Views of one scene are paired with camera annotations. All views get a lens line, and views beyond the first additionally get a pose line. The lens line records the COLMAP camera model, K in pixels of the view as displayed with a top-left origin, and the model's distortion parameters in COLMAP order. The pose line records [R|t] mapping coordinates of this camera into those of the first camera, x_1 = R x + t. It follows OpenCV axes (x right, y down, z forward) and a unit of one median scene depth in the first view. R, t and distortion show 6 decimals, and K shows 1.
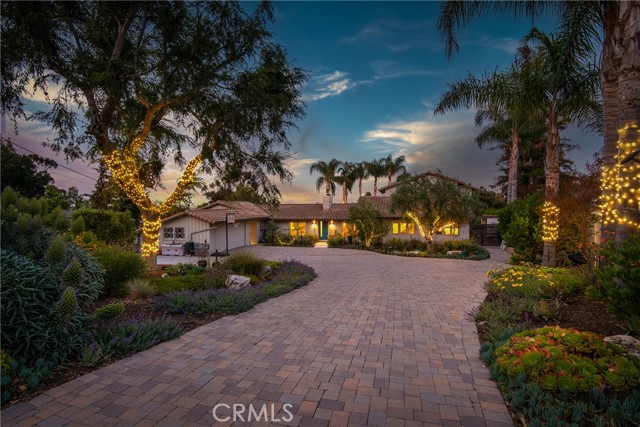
lens RADIAL K [[287.2, 0, 320.0], [0, 287.2, 213.5], [0, 0, 1]] dist [-0.000388, -0.000170]
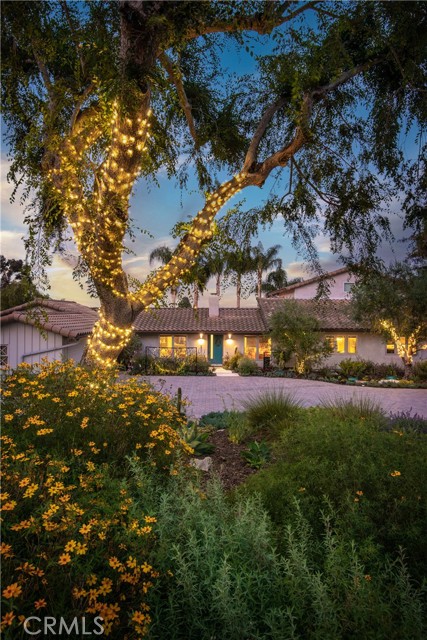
lens RADIAL K [[396.4, 0, 213.5], [0, 396.4, 320.0], [0, 0, 1]] dist [-0.001227, -0.000067]
pose [[0.970669, 0.012267, 0.240105, -0.207323], [-0.008743, 0.999838, -0.015737, 0.008316], [-0.240259, 0.013176, 0.970619, 0.144909]]
